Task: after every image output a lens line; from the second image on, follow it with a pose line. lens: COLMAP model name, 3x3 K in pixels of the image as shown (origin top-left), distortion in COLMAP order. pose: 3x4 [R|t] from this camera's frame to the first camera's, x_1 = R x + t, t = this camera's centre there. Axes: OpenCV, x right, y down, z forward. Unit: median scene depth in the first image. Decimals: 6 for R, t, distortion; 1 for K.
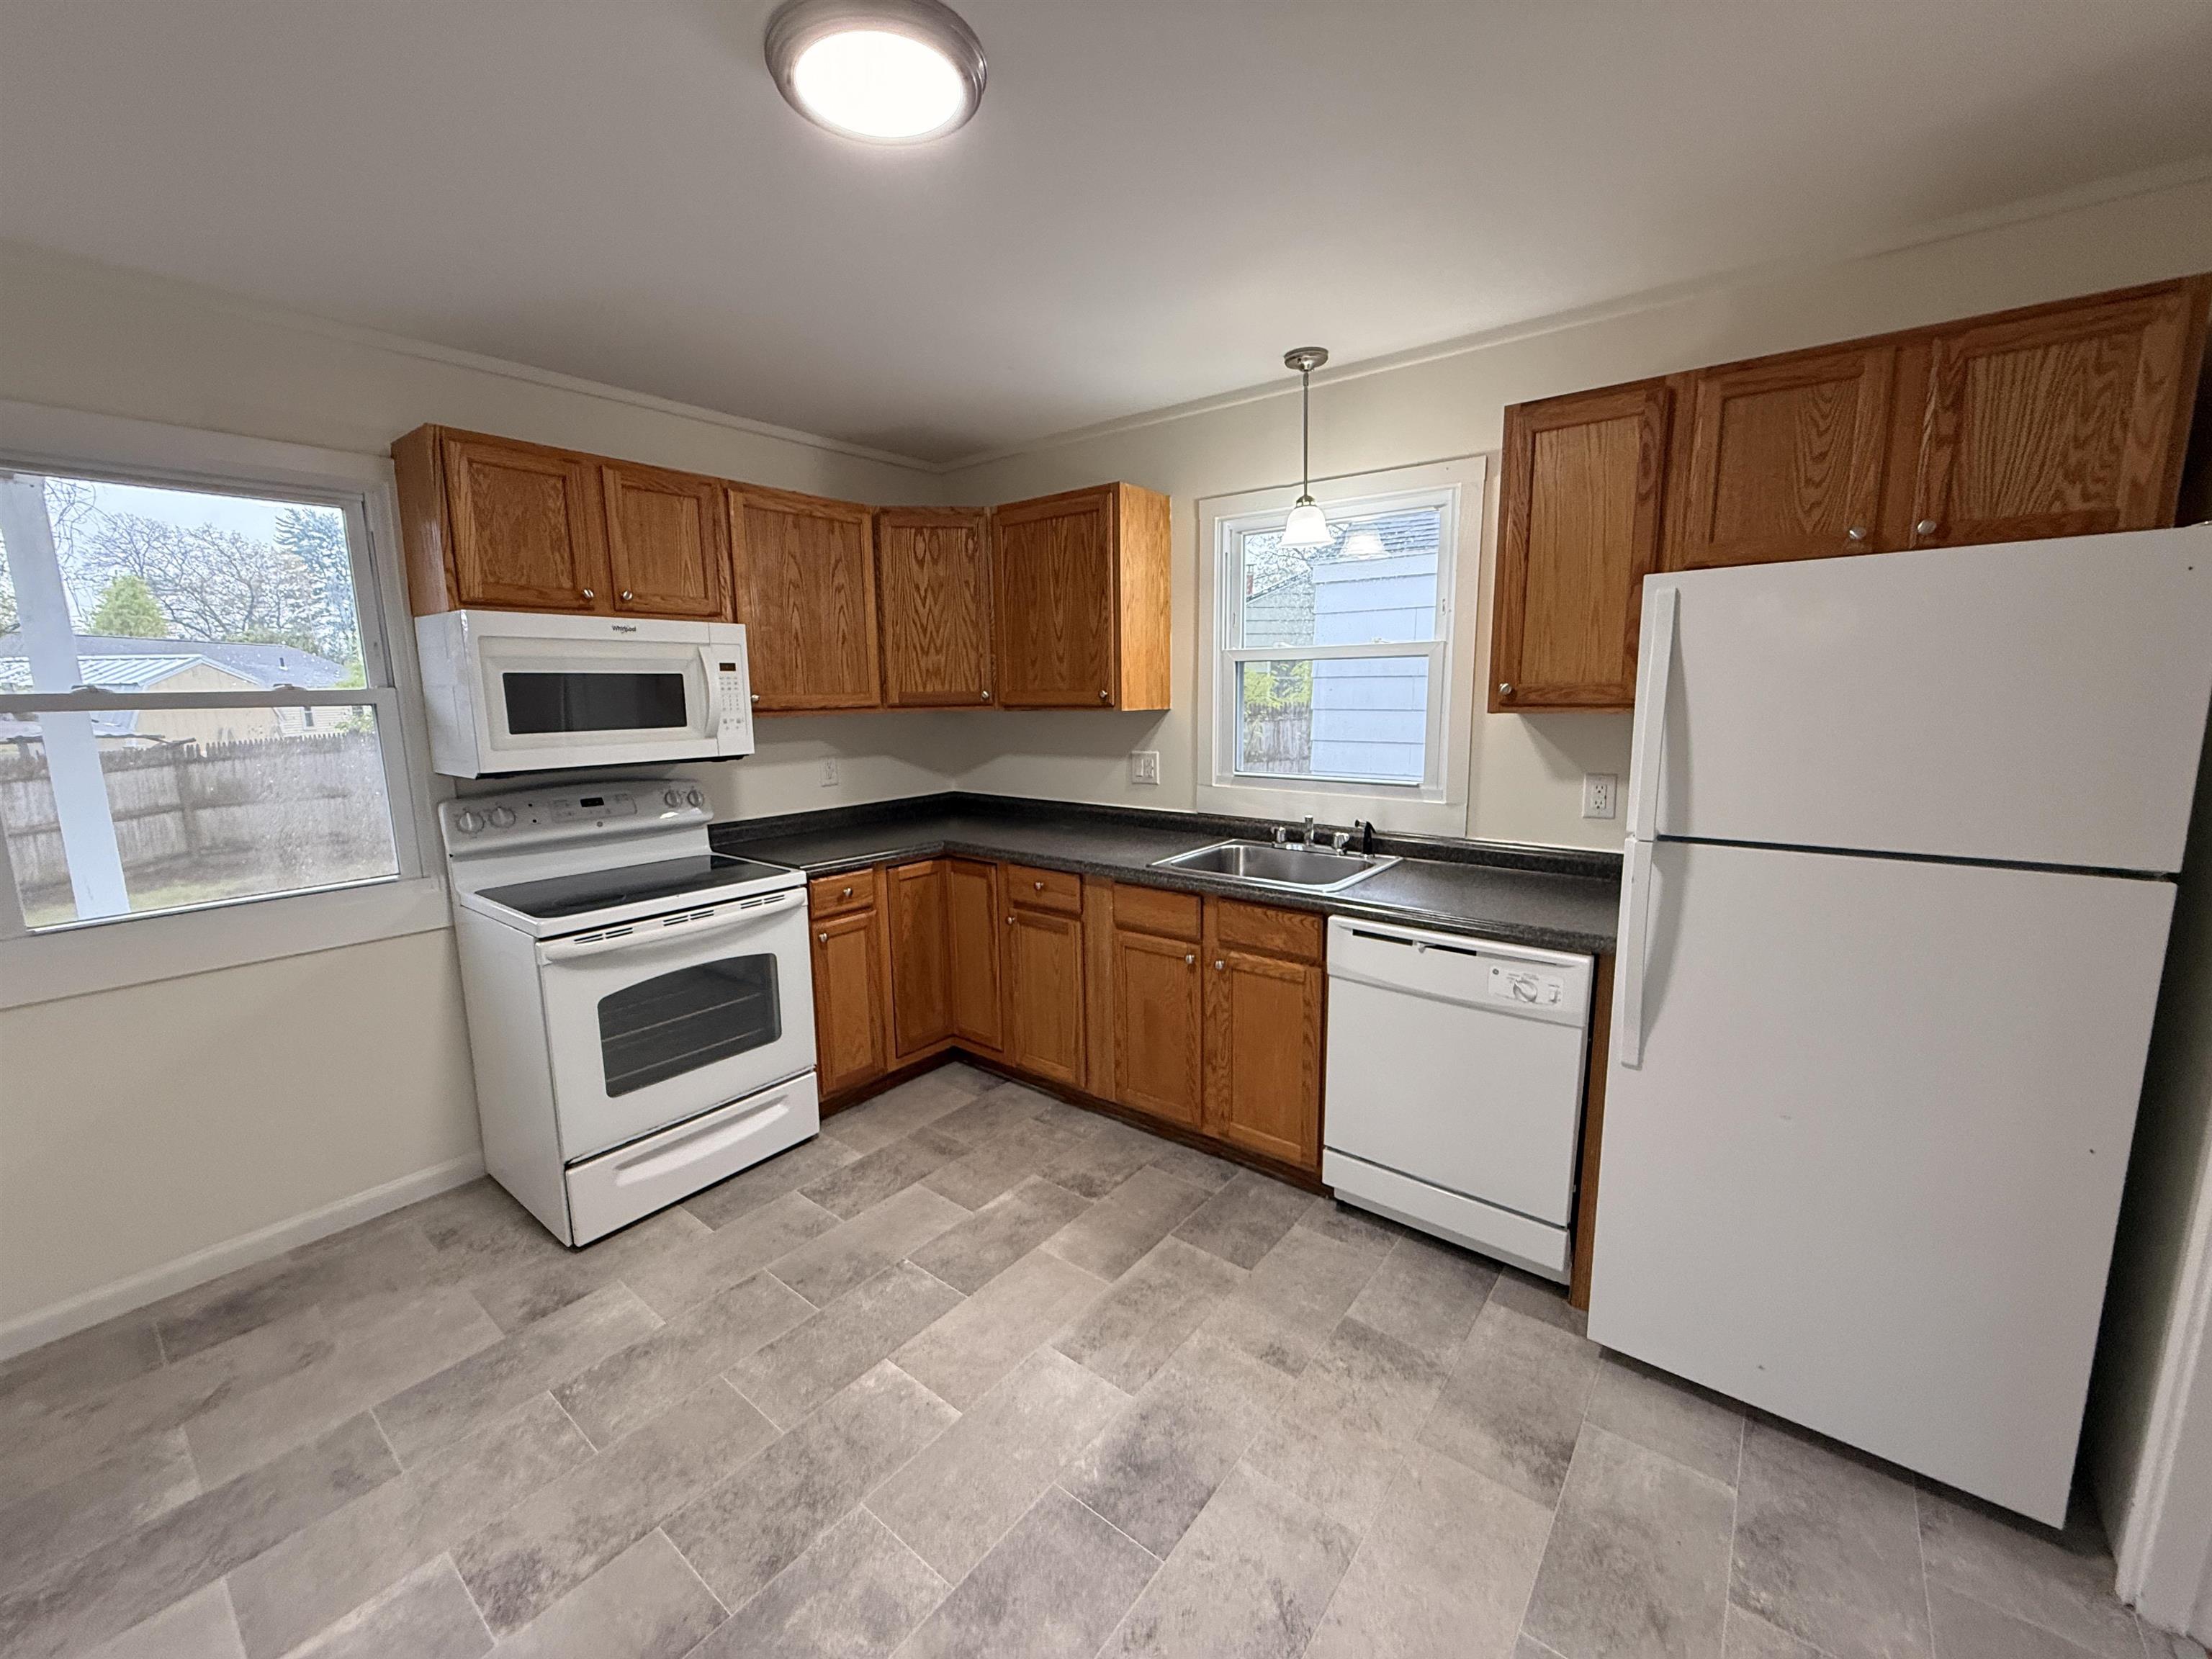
lens RADIAL K [[880.4, 0, 1101.9], [0, 880.4, 827.8], [0, 0, 1]] dist [-0.000139, 0.000114]
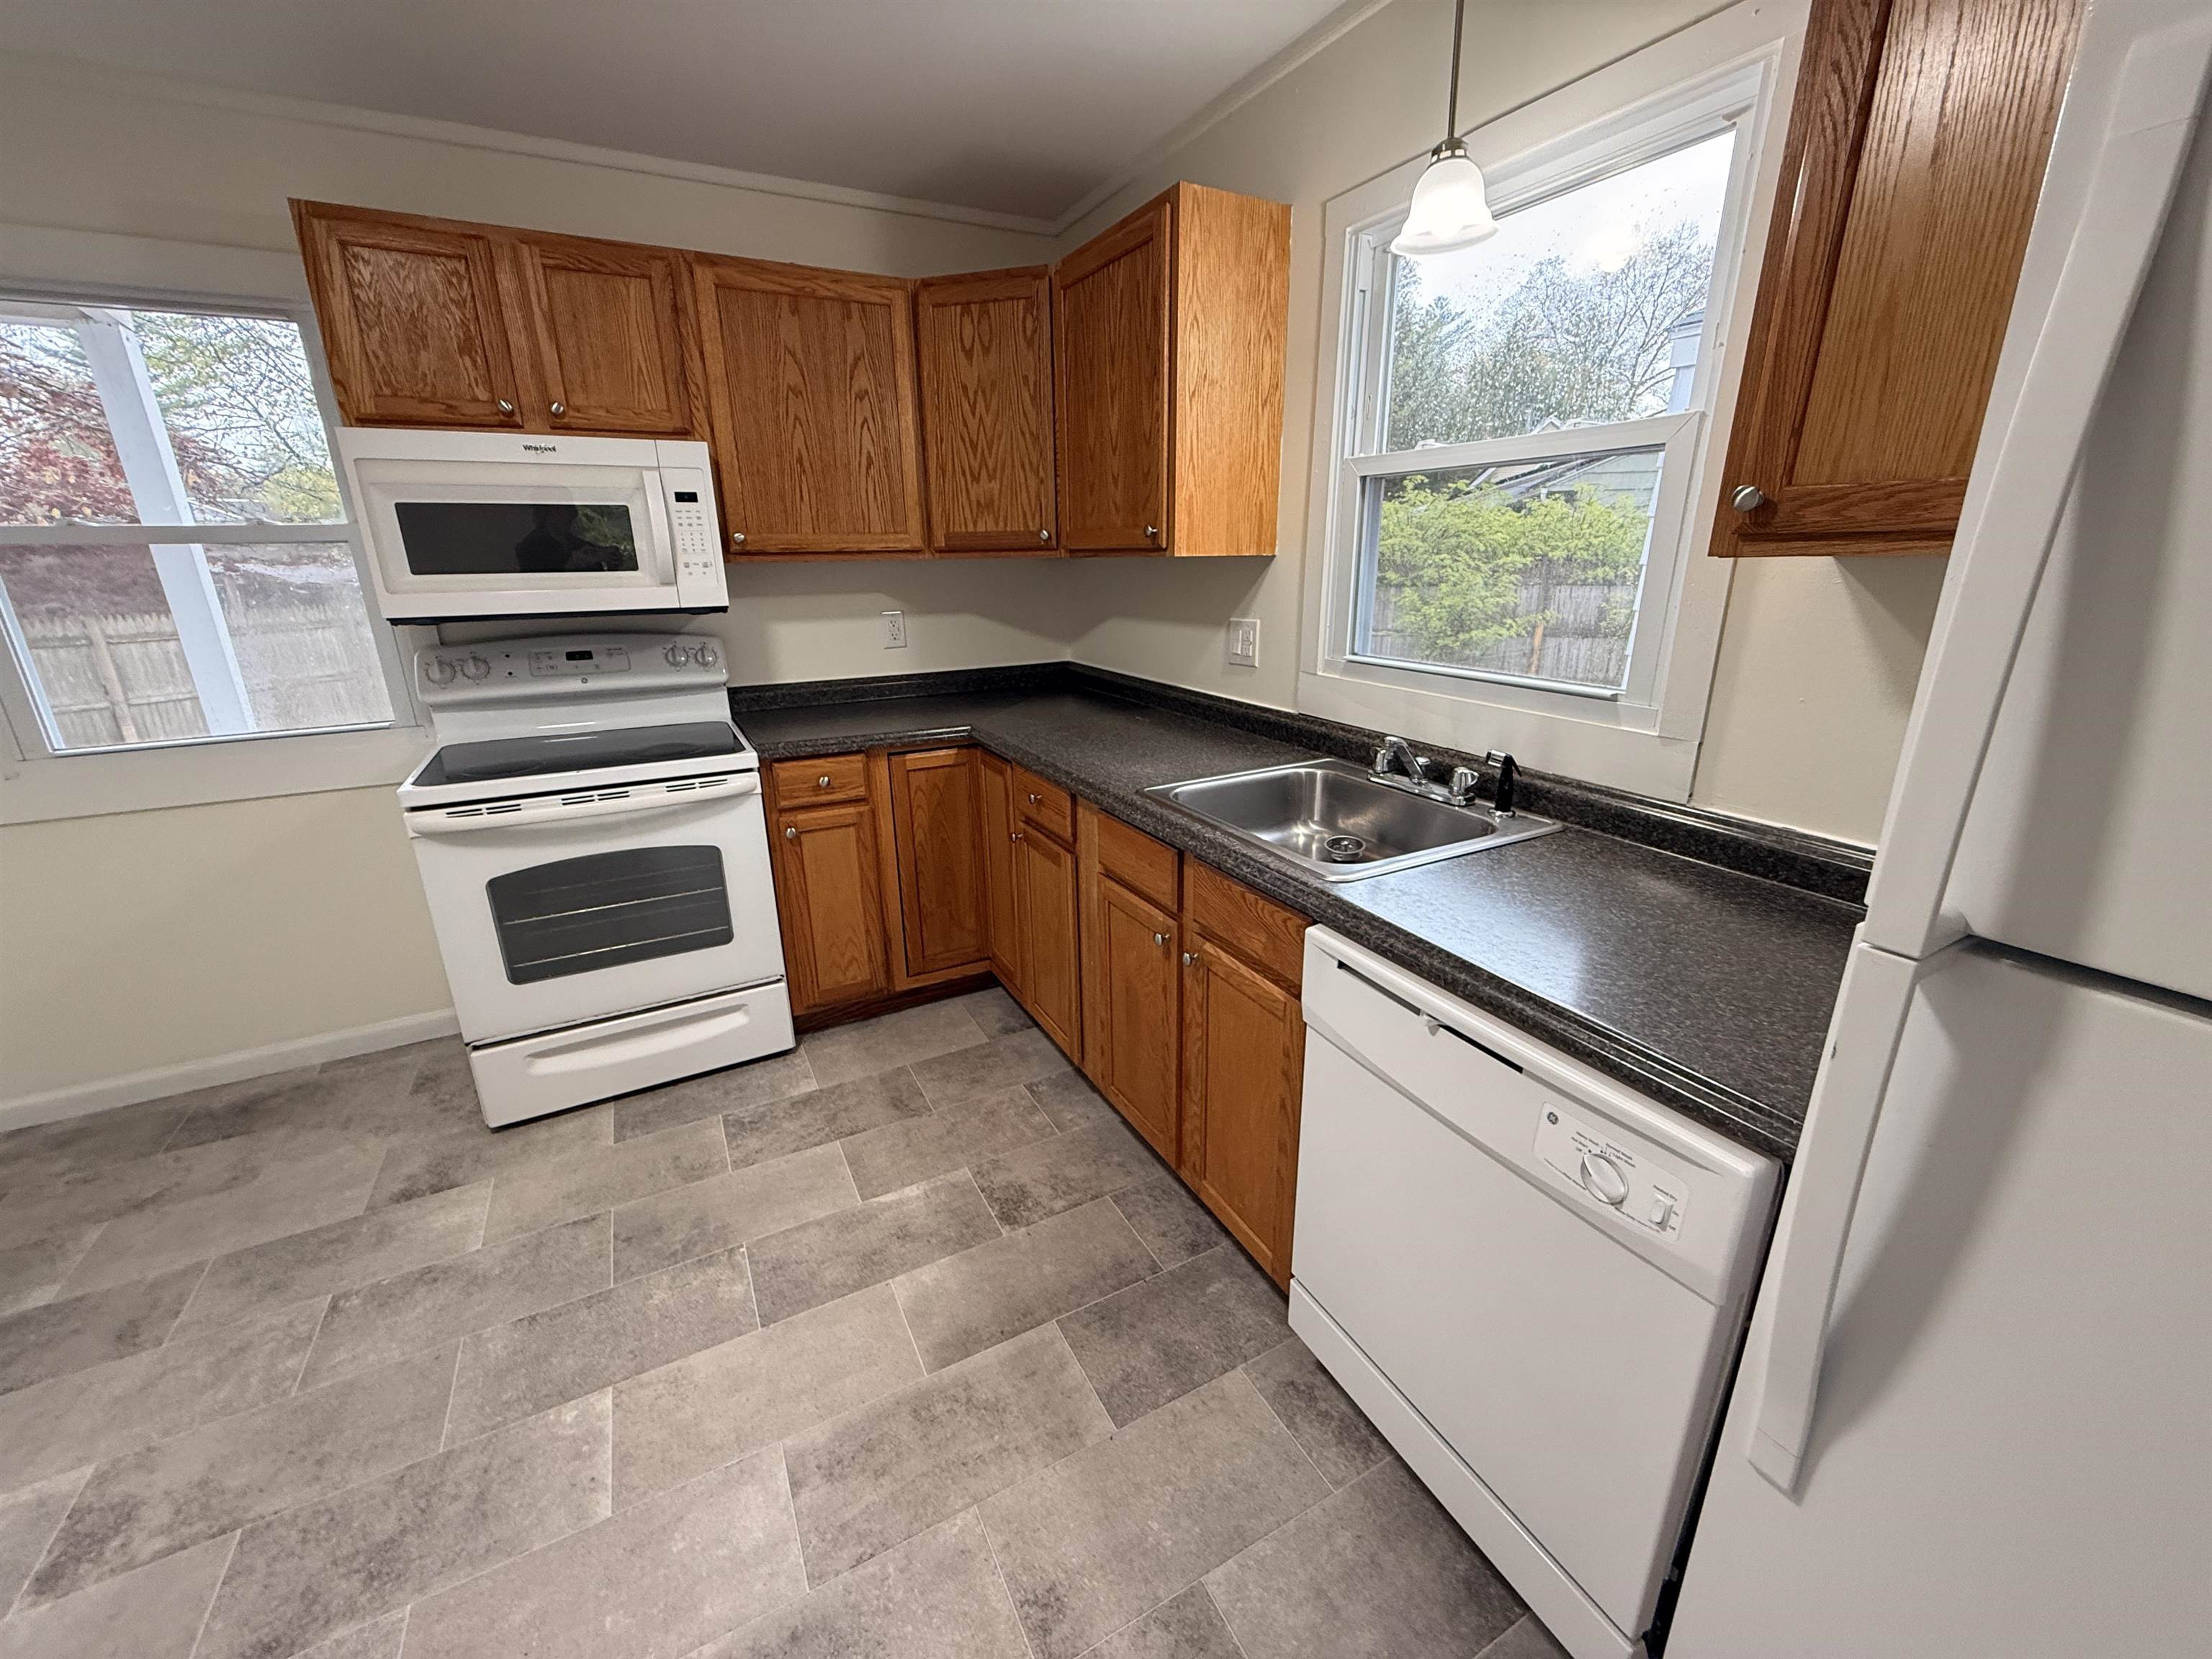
lens RADIAL K [[880.4, 0, 1101.8], [0, 880.4, 827.3], [0, 0, 1]] dist [-0.000139, 0.000114]
pose [[0.915972, 0.123048, -0.381909, 0.334716], [-0.063688, 0.984336, 0.164396, -0.045032], [0.396156, -0.126259, 0.909461, 0.427781]]
